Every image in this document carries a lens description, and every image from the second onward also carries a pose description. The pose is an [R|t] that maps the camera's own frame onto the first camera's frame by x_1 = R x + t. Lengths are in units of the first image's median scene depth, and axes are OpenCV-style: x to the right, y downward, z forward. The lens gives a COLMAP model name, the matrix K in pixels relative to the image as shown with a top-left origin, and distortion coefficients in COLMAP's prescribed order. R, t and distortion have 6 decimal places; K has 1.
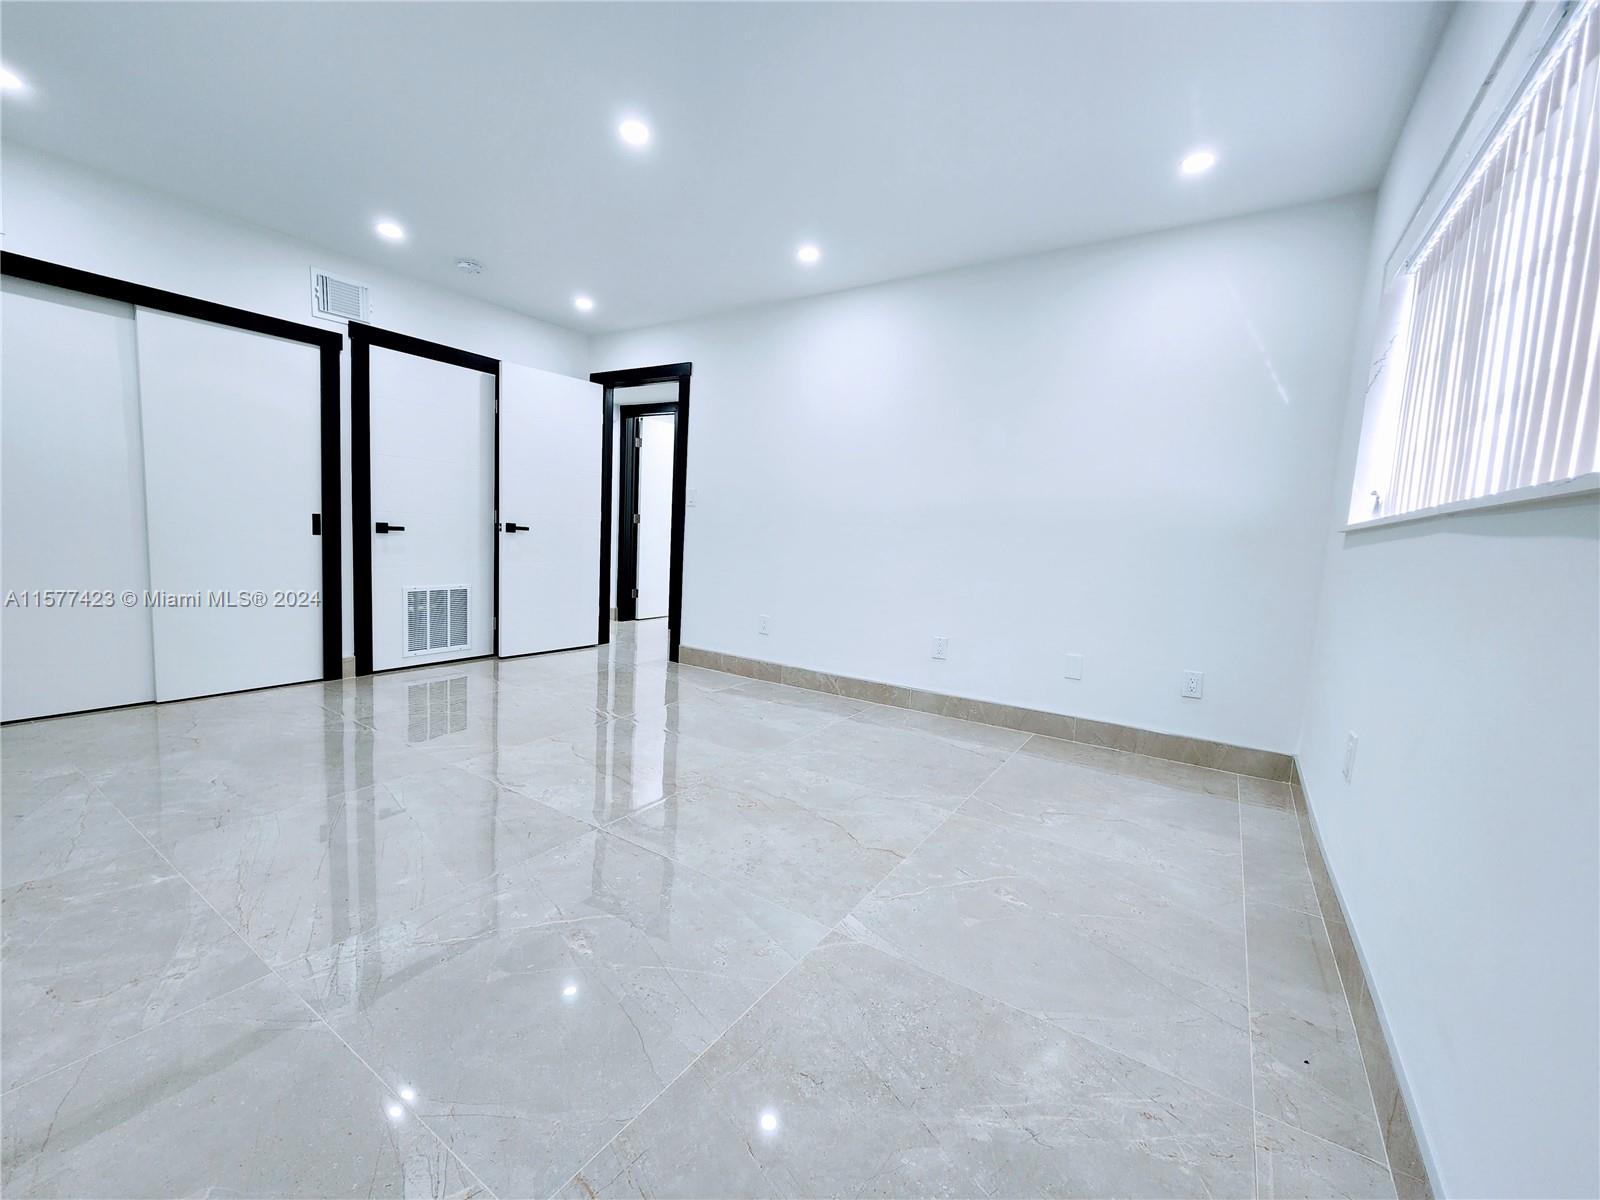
lens RADIAL K [[656.0, 0, 791.3], [0, 656.0, 594.1], [0, 0, 1]] dist [0.004921, -0.005092]
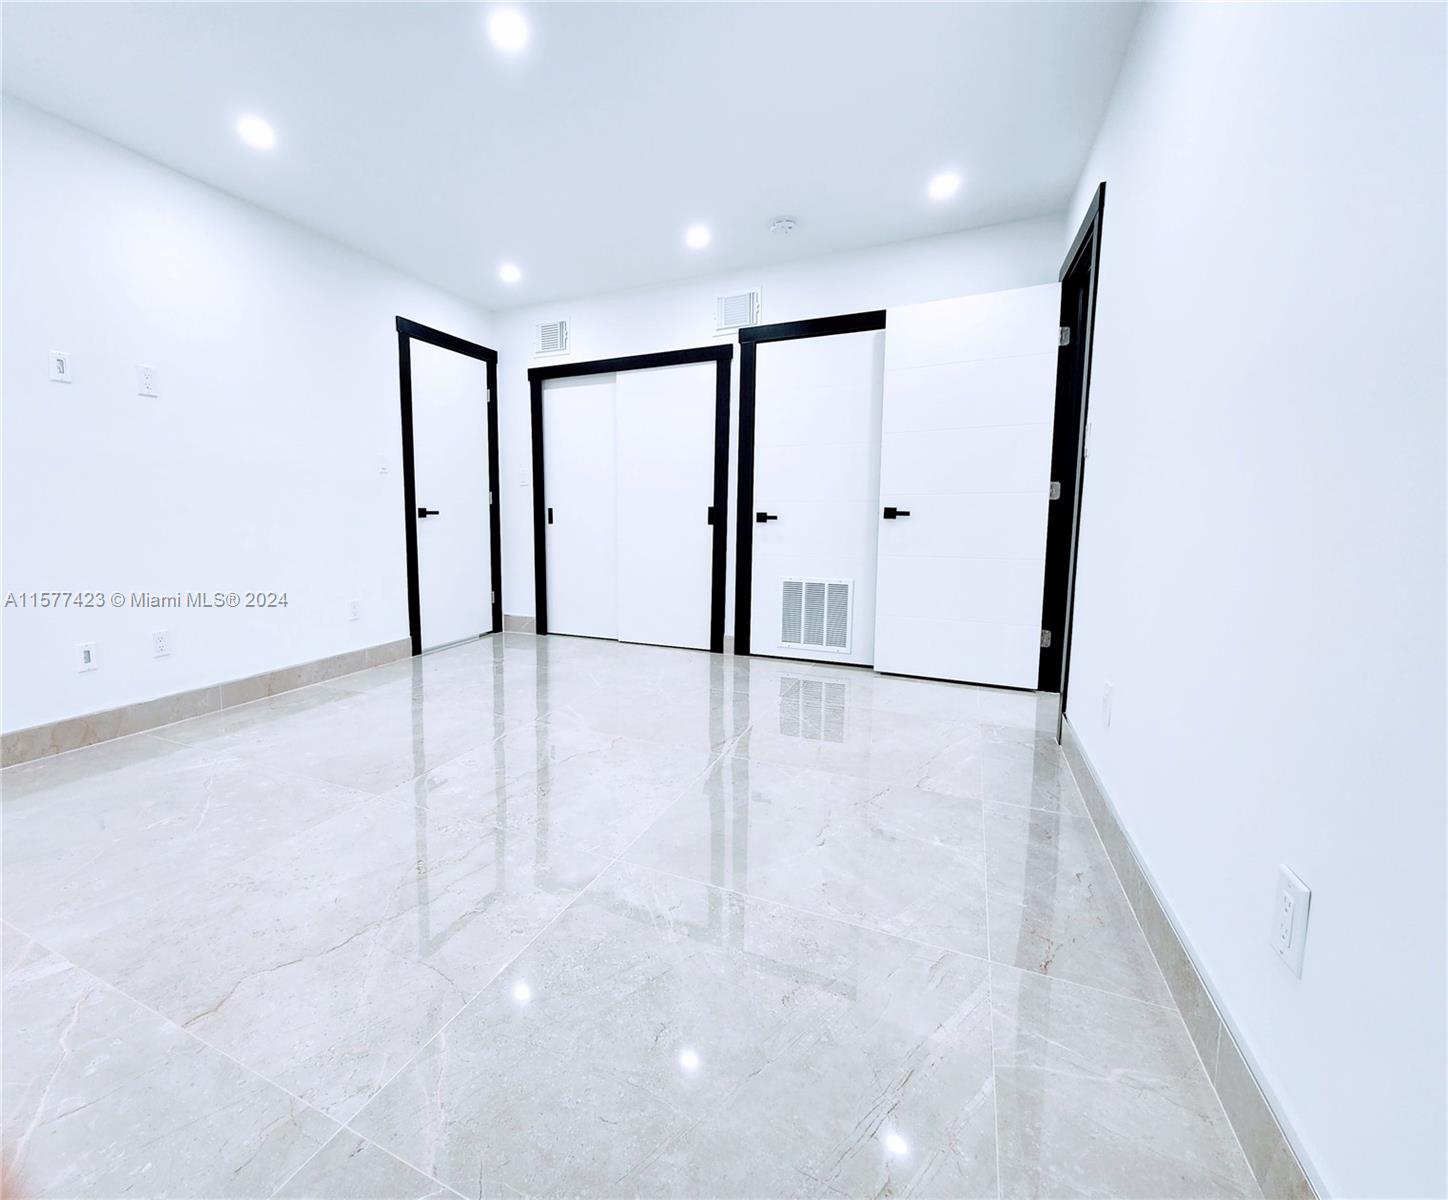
lens RADIAL K [[662.6, 0, 603.1], [0, 662.6, 581.6], [0, 0, 1]] dist [0.017863, -0.000070]
pose [[0.093961, 0.061317, -0.993686, 0.419938], [-0.089273, 0.994600, 0.052932, -0.034981], [0.991565, 0.083736, 0.098928, 0.682416]]
